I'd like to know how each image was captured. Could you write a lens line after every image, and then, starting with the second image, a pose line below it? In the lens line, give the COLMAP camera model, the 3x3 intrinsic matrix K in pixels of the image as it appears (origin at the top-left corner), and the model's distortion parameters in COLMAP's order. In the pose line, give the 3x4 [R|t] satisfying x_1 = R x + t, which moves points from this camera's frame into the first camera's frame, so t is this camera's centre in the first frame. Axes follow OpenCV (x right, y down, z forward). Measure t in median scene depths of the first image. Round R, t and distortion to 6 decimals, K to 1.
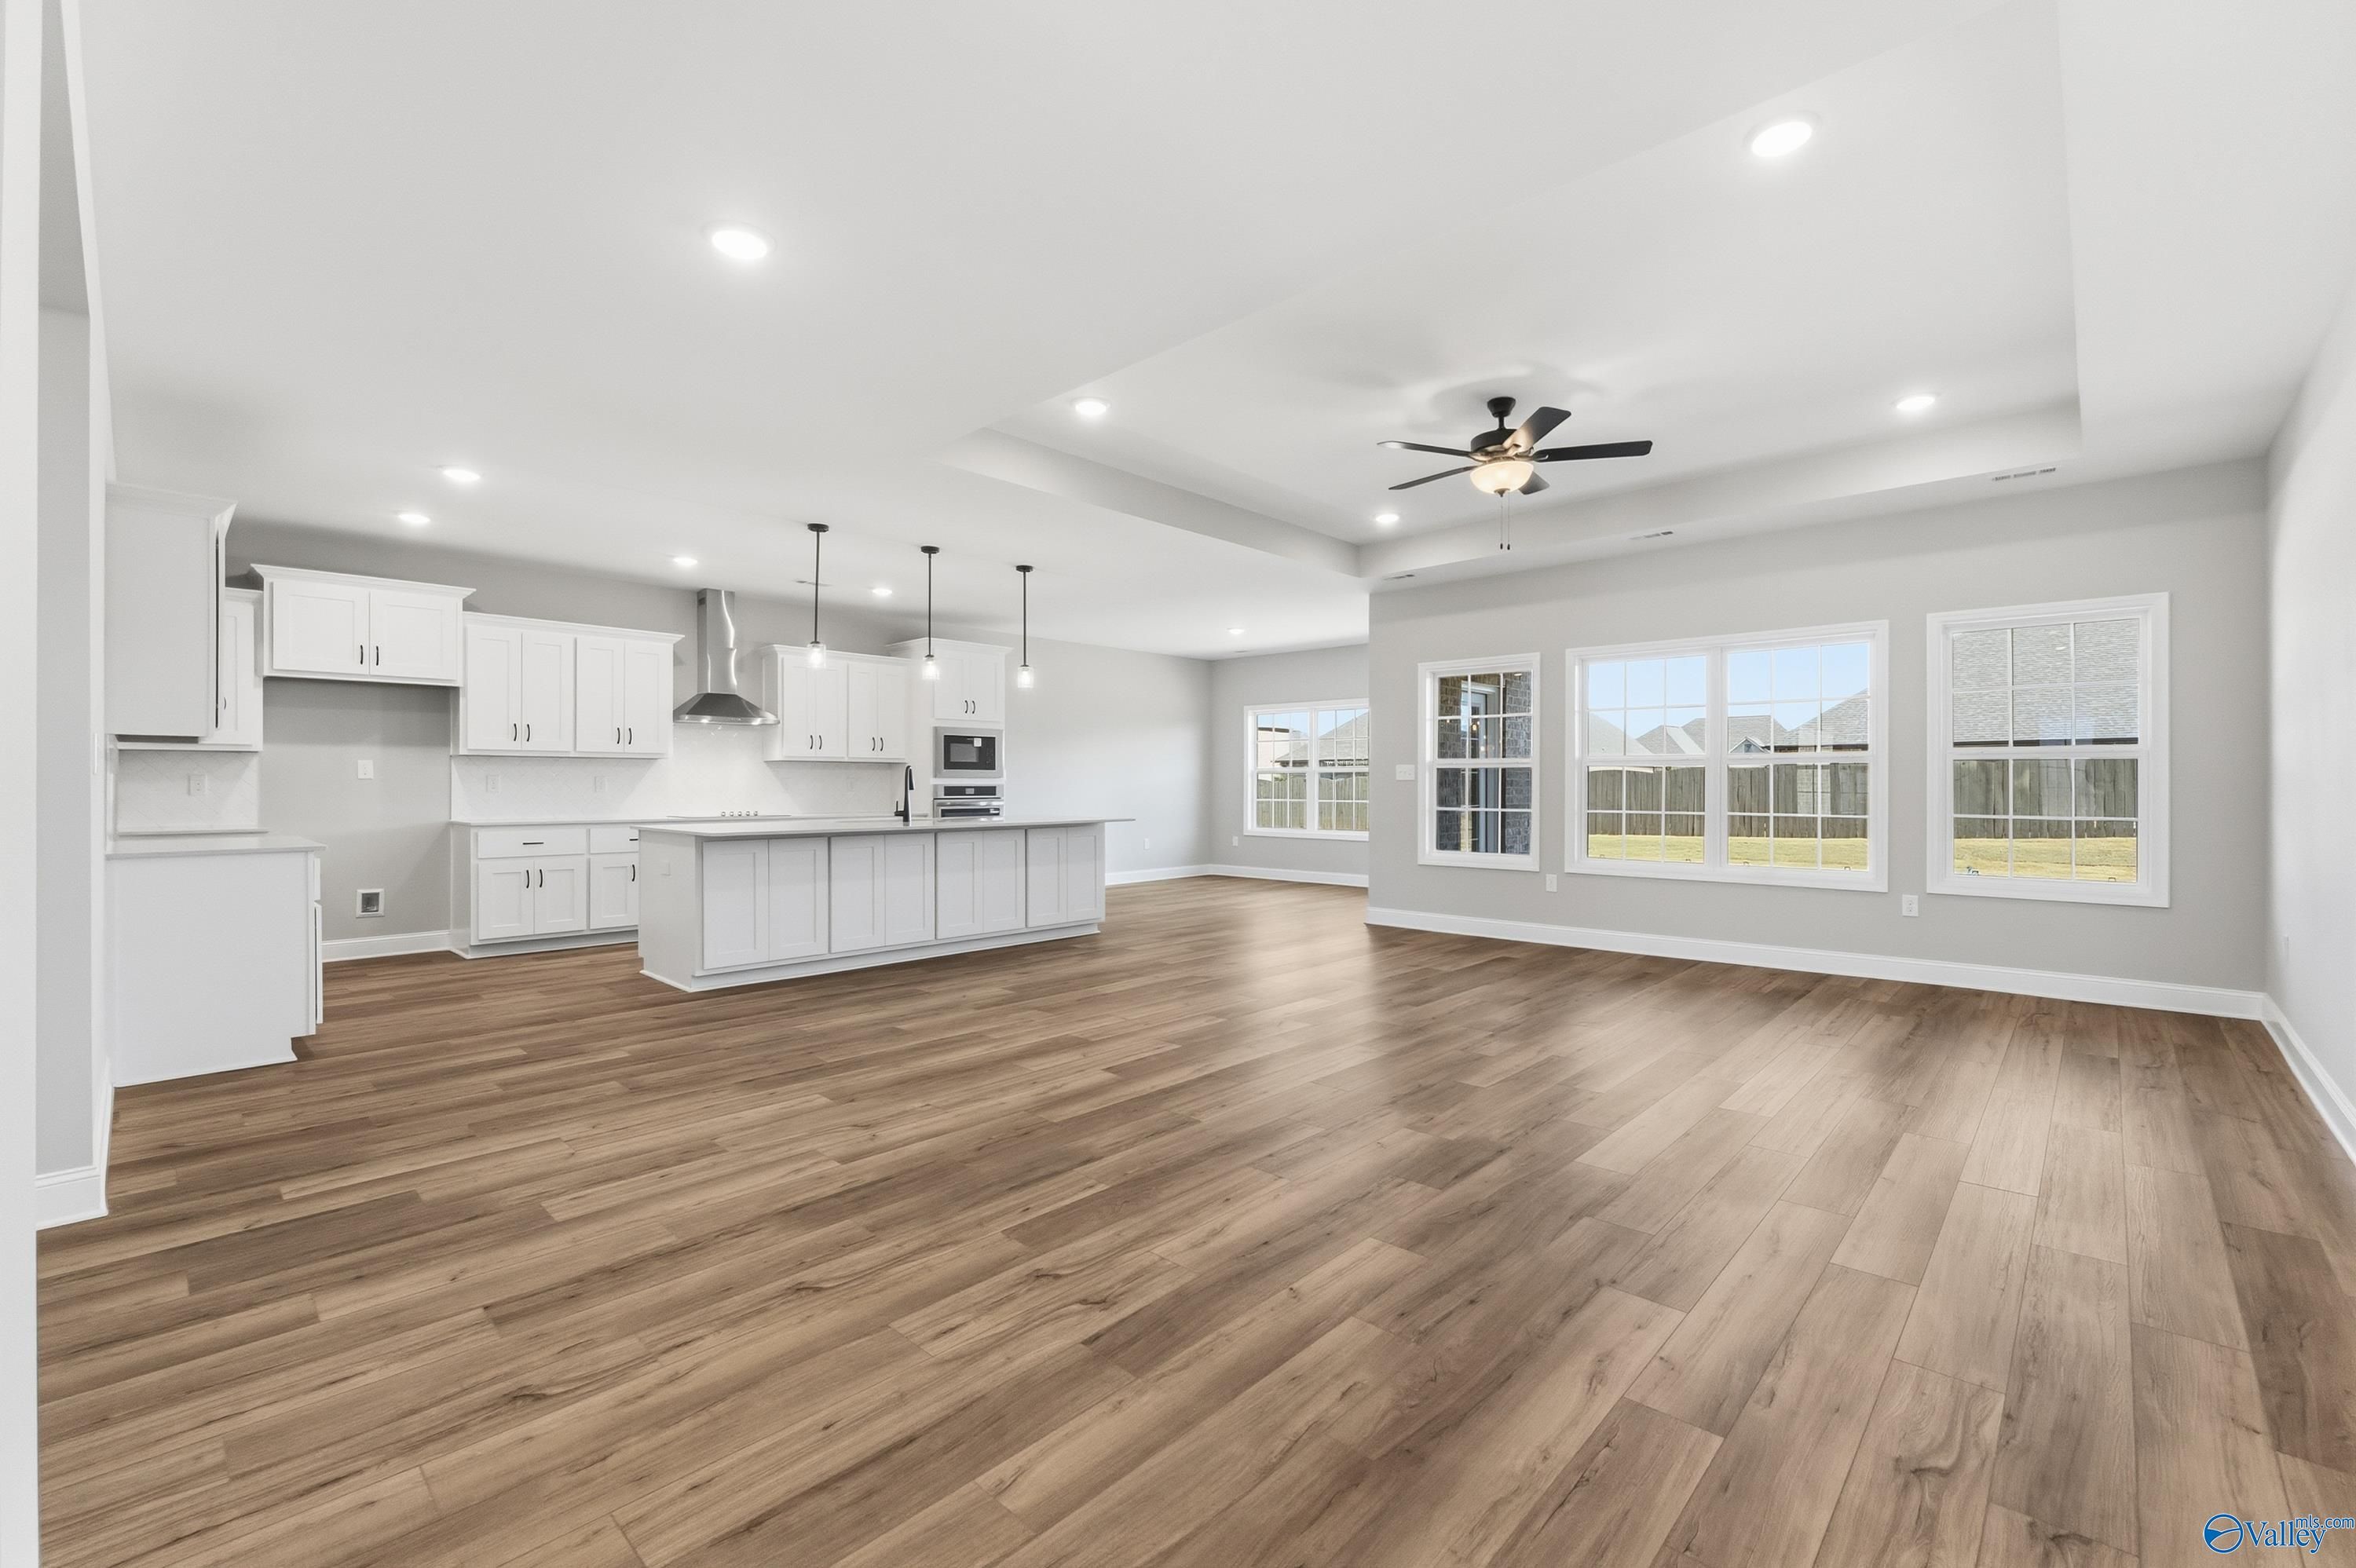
lens RADIAL K [[1011.3, 0, 1201.7], [0, 1011.3, 792.5], [0, 0, 1]] dist [-0.010747, 0.000224]
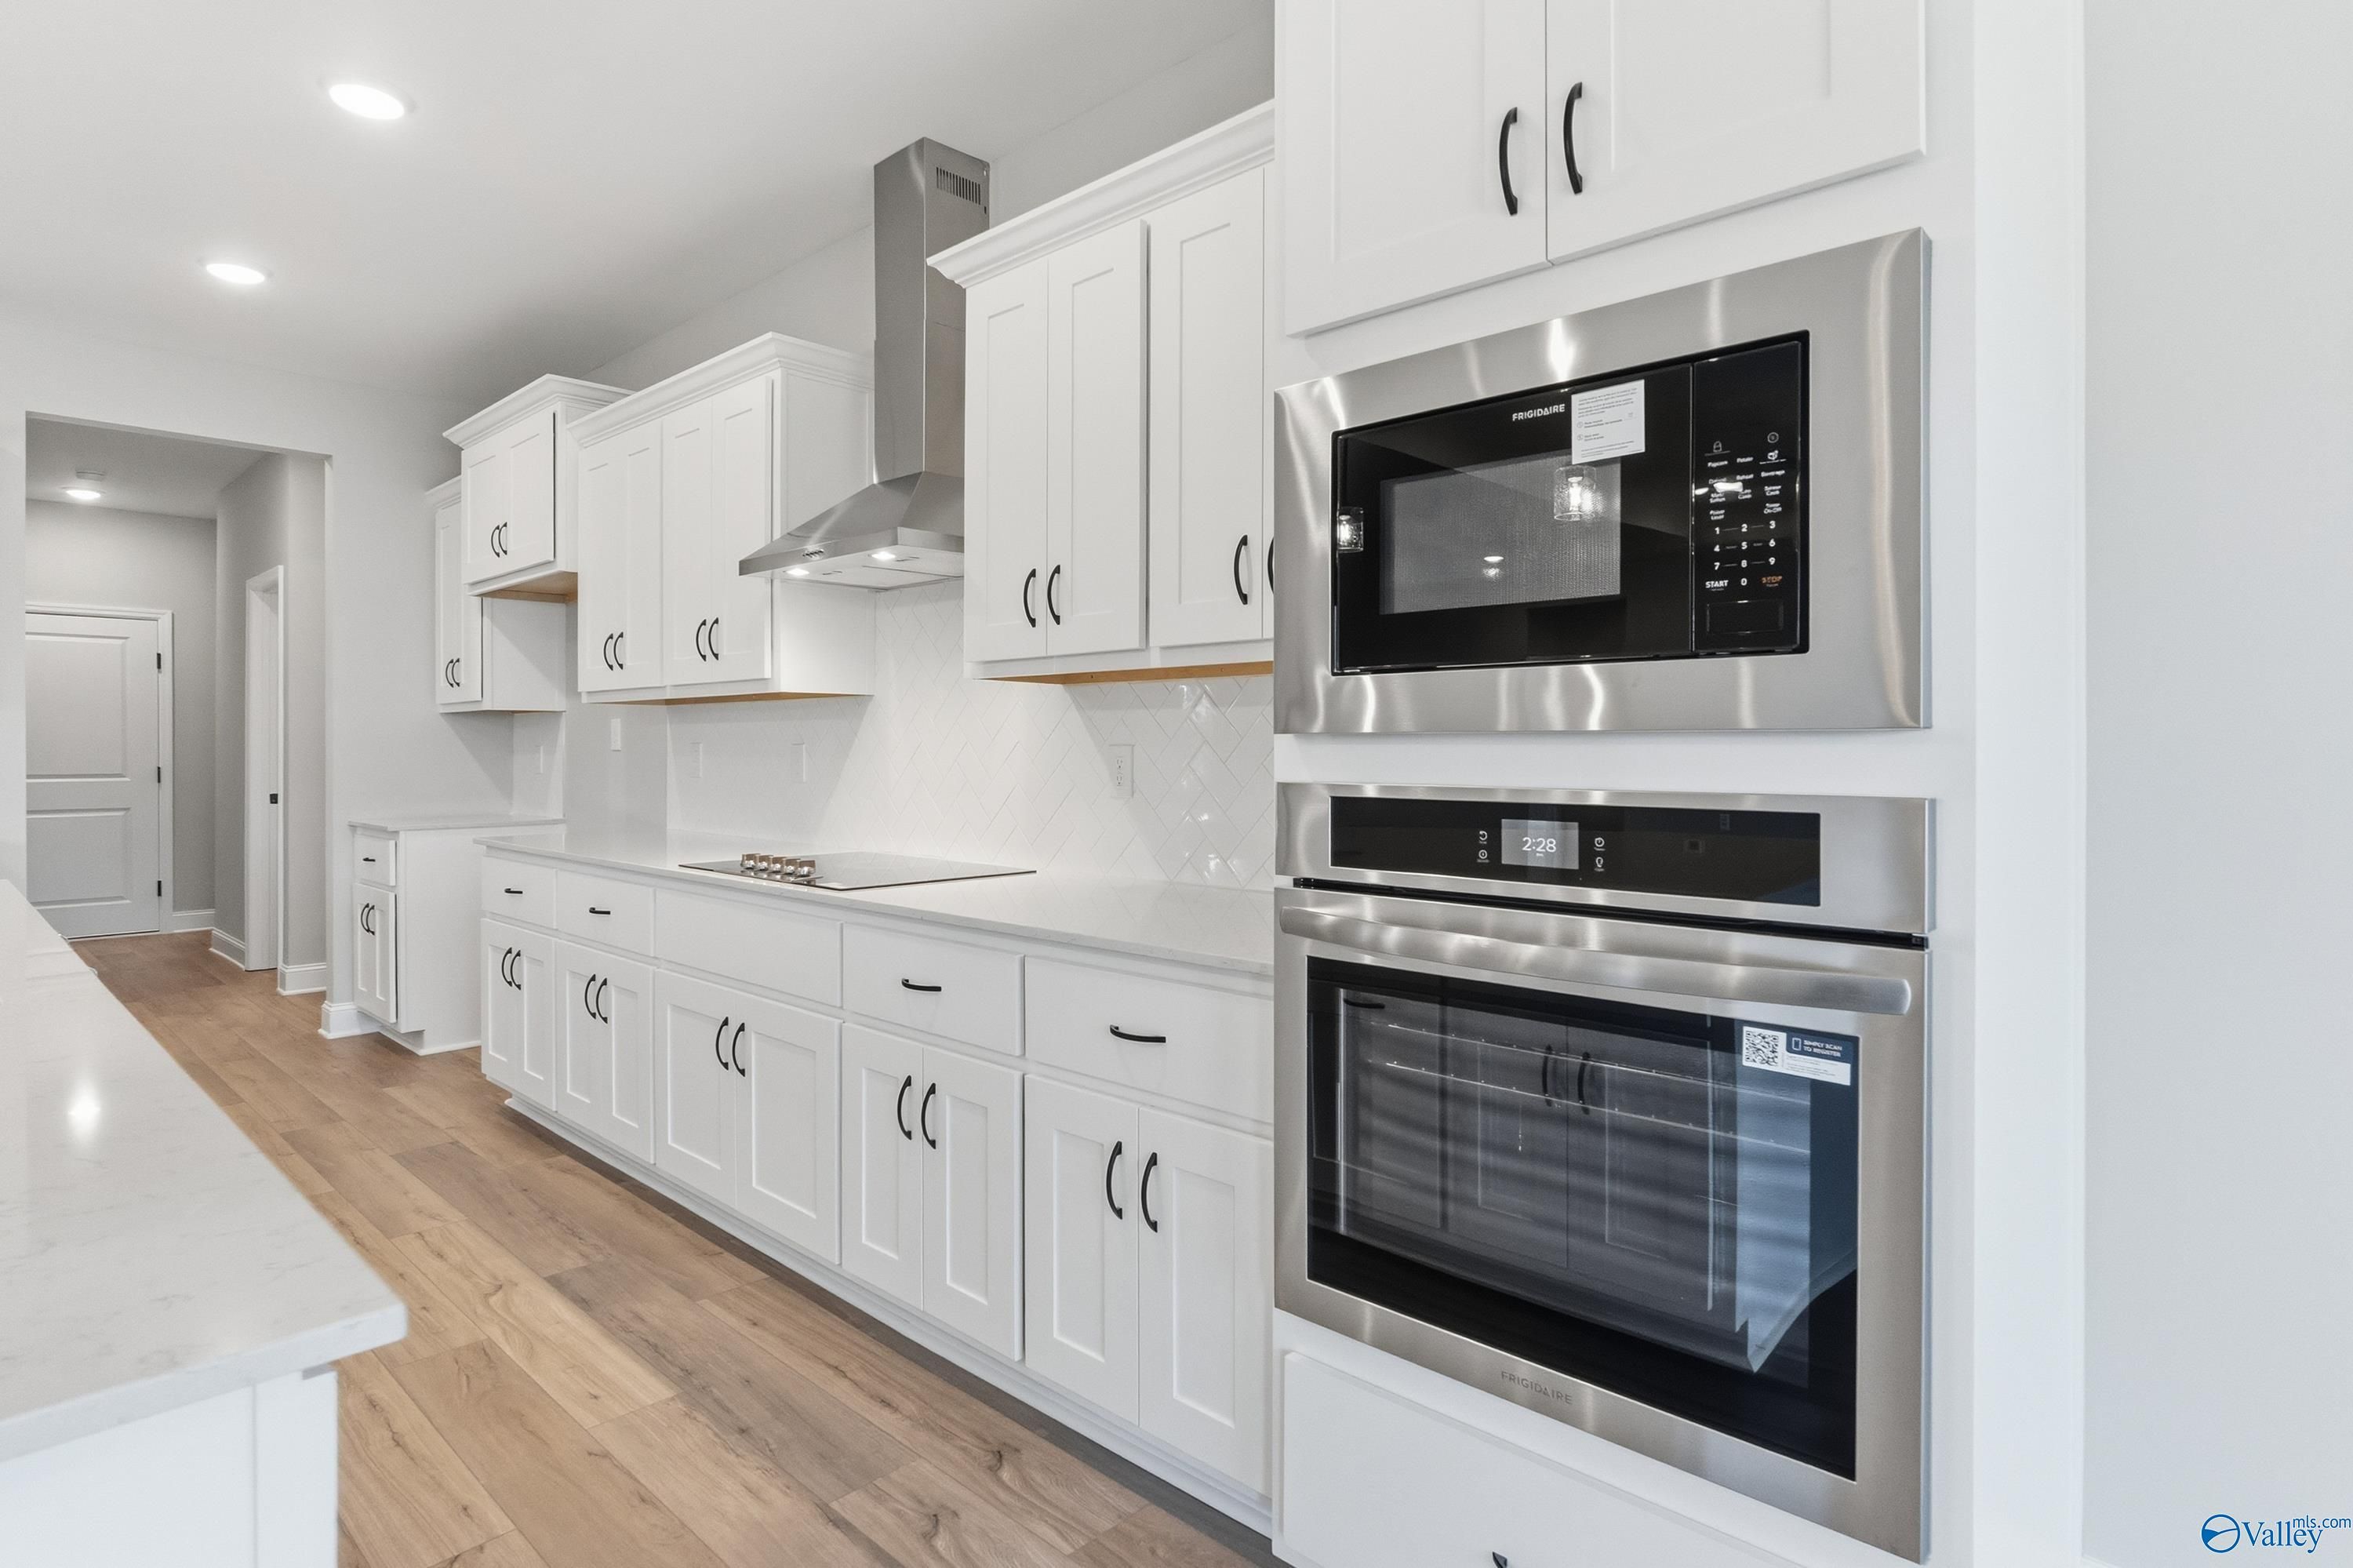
lens RADIAL K [[1185.3, 0, 1204.1], [0, 1185.3, 745.2], [0, 0, 1]] dist [0.001728, 0.000069]
pose [[0.022498, -0.001504, -0.999746, -0.095892], [-0.007136, 0.999973, -0.001665, -0.013618], [0.999721, 0.007172, 0.022487, 1.027781]]
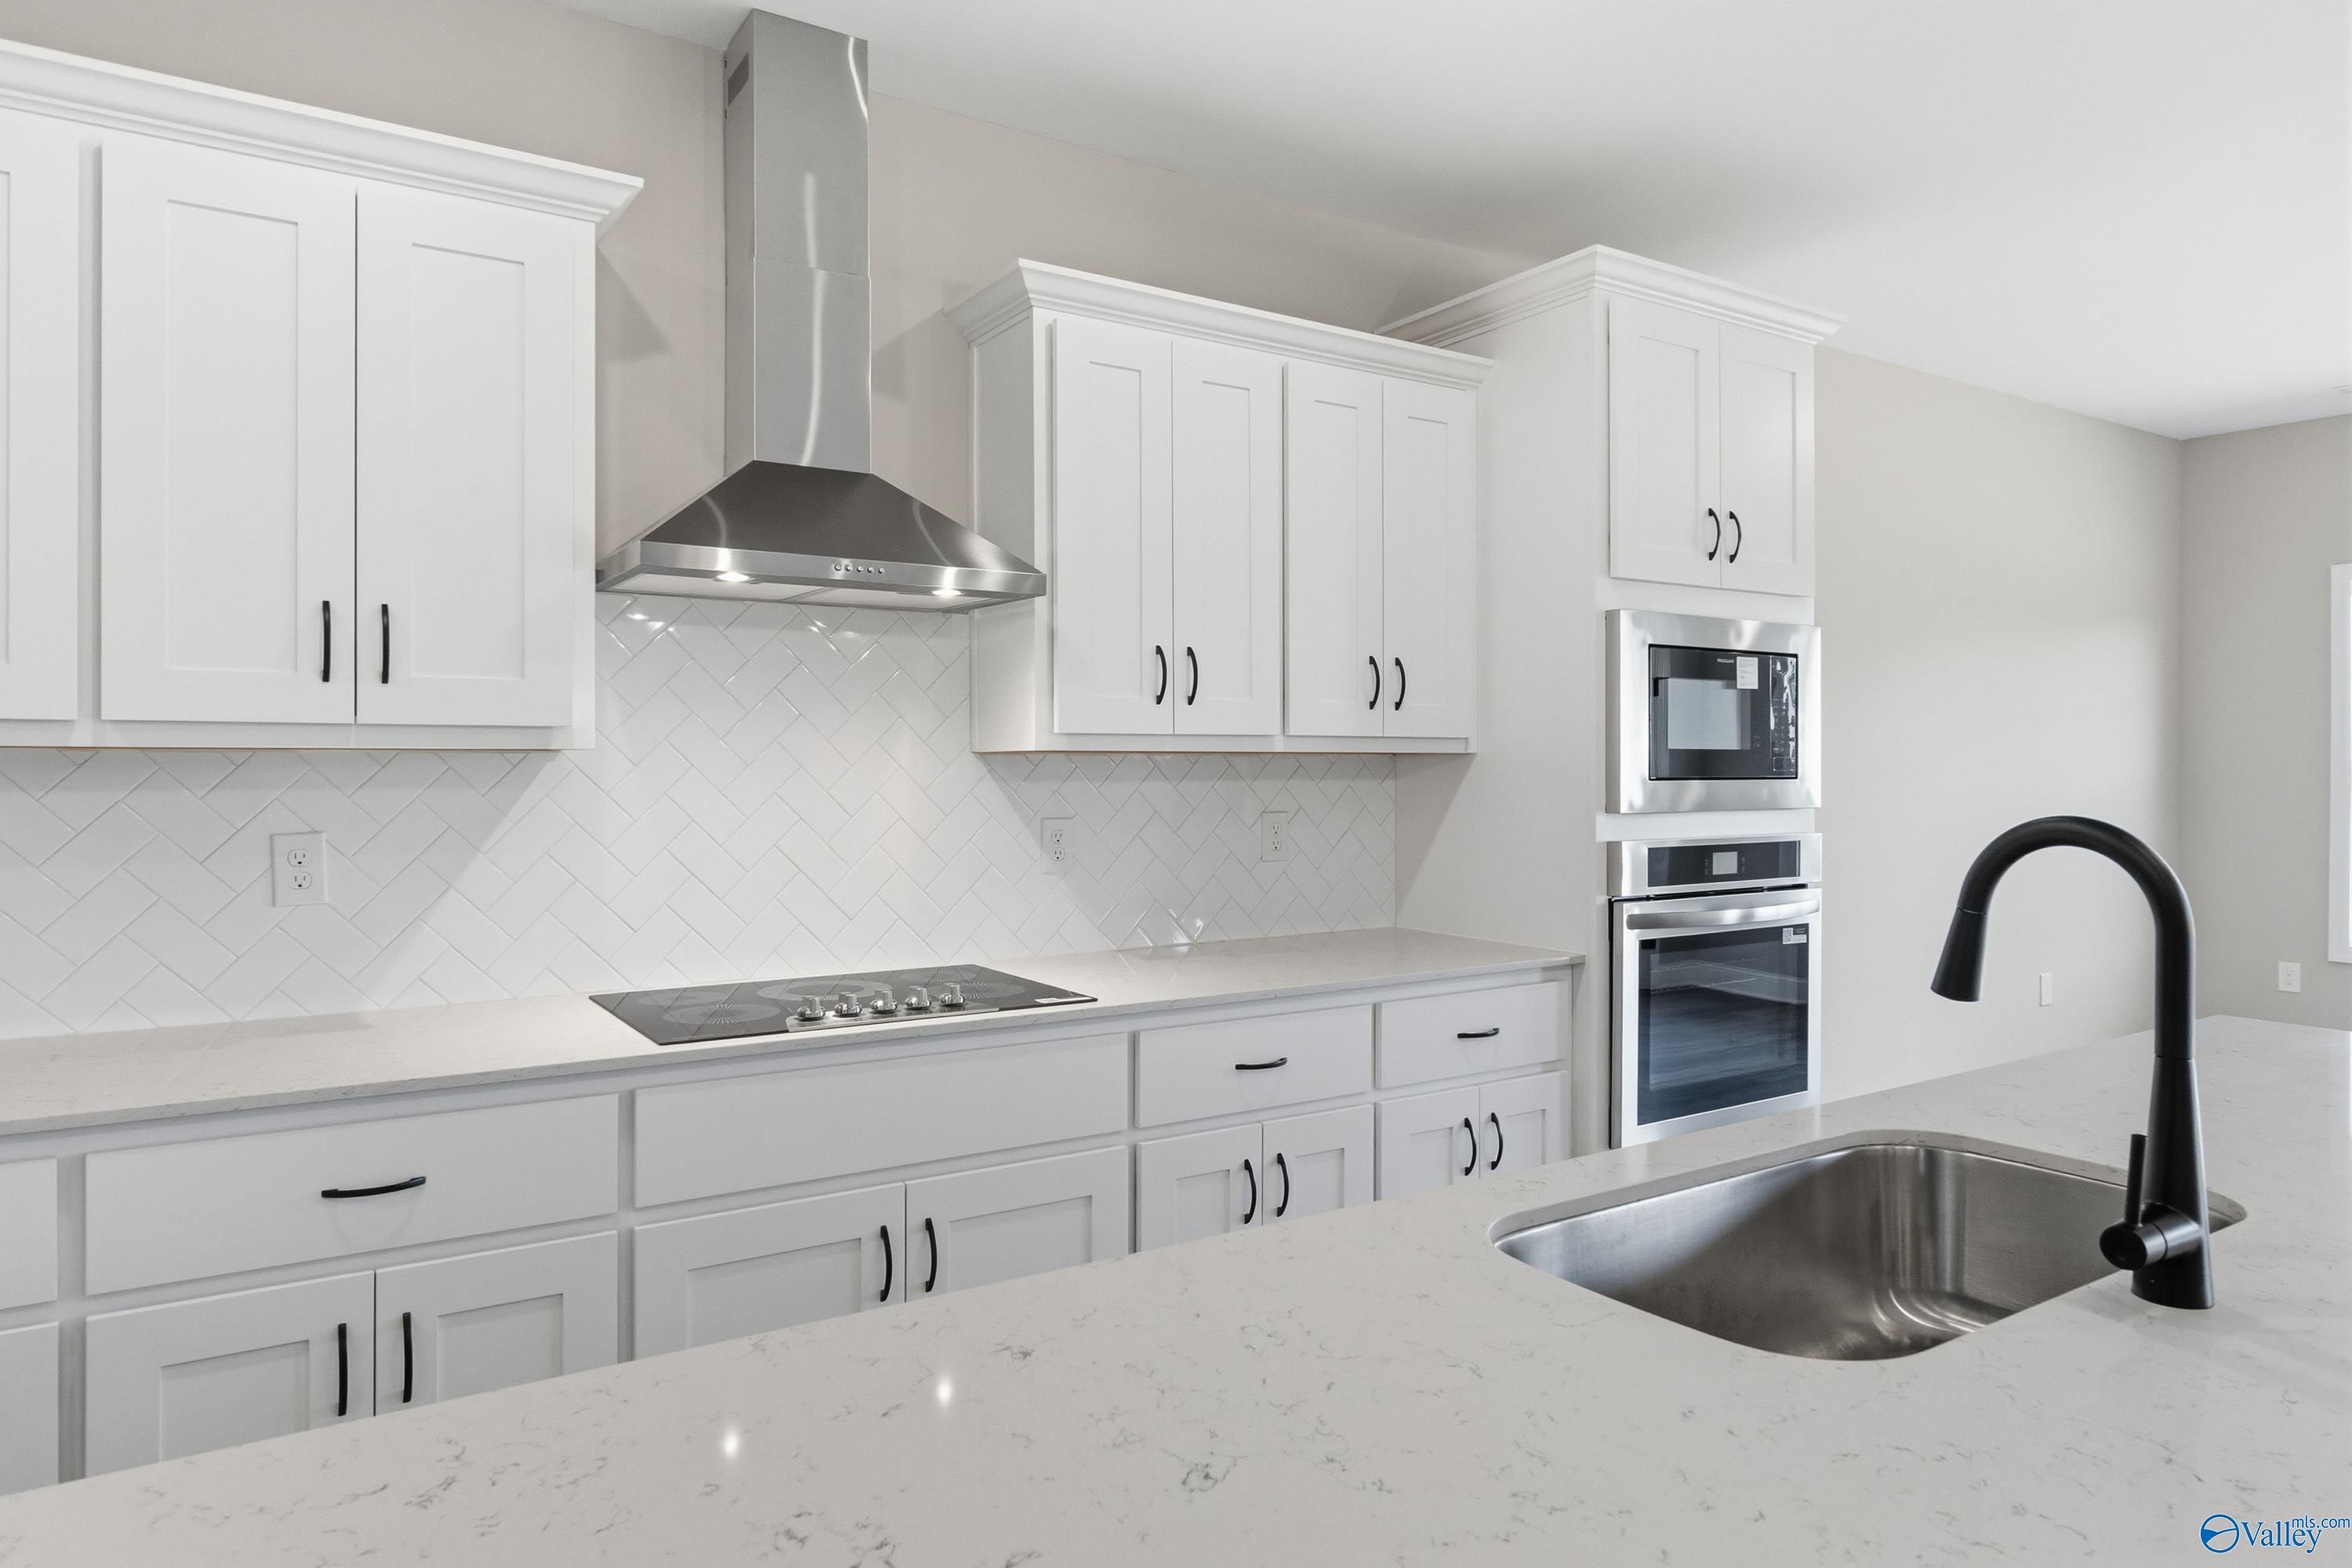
lens RADIAL K [[1430.3, 0, 1174.3], [0, 1430.3, 766.8], [0, 0, 1]] dist [-0.017125, 0.000091]
pose [[0.969551, -0.001647, -0.244883, -0.296564], [0.000131, 0.999981, -0.006210, -0.025423], [0.244888, 0.005989, 0.969533, 0.661485]]
